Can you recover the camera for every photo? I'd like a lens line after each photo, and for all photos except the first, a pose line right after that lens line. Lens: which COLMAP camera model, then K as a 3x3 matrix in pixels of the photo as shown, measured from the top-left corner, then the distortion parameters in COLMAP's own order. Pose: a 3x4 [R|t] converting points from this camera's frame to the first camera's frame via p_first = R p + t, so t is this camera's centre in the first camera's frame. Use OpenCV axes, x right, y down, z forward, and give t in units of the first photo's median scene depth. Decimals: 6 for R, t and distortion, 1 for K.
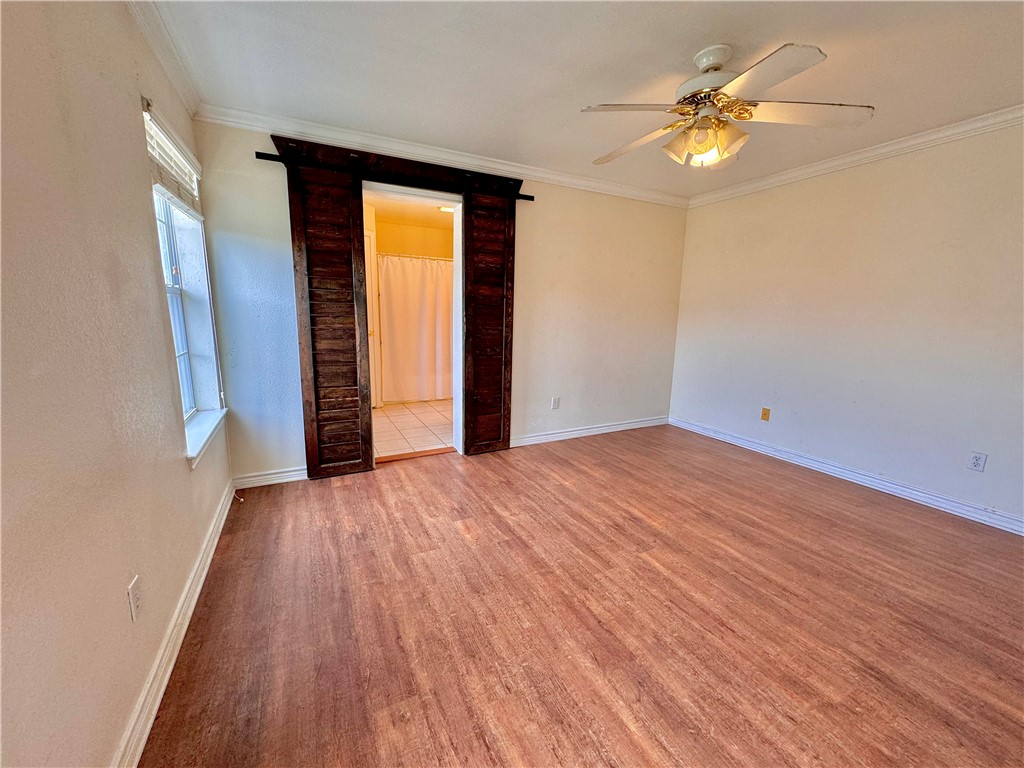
lens RADIAL K [[406.2, 0, 512.7], [0, 406.2, 382.1], [0, 0, 1]] dist [-0.000234, 0.000707]
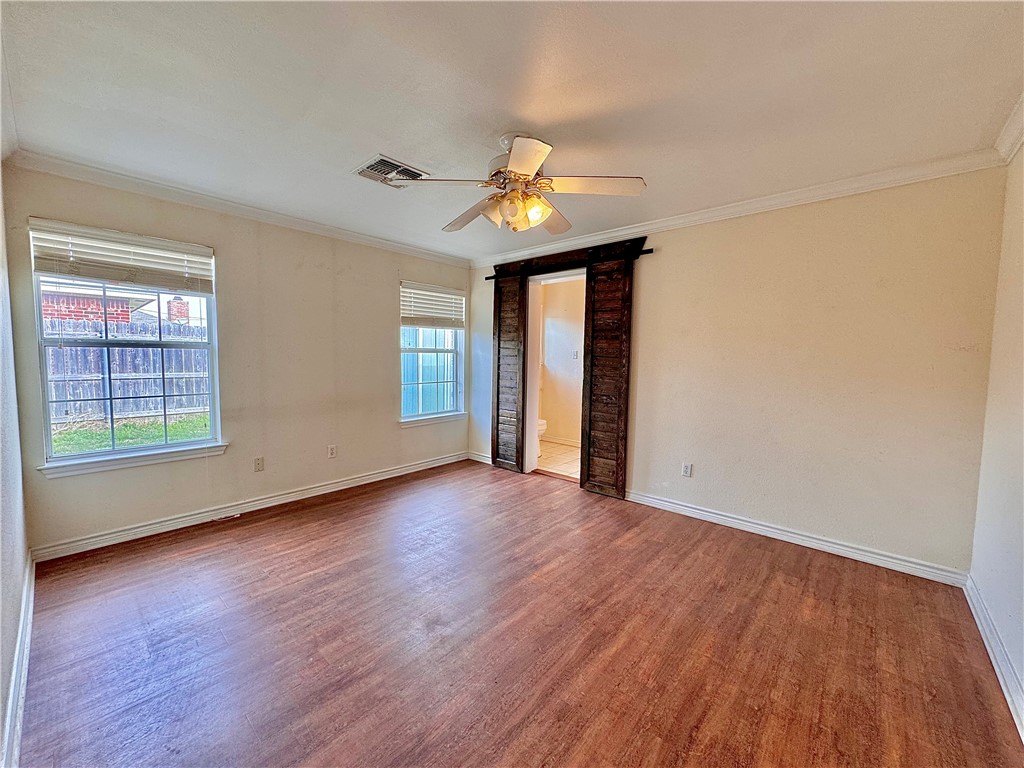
lens RADIAL K [[406.2, 0, 512.1], [0, 406.2, 384.7], [0, 0, 1]] dist [-0.000234, 0.000707]
pose [[0.363468, 0.052554, -0.930123, 0.992455], [-0.172005, 0.985028, -0.011559, -0.067235], [0.915590, 0.164187, 0.367066, 0.428546]]
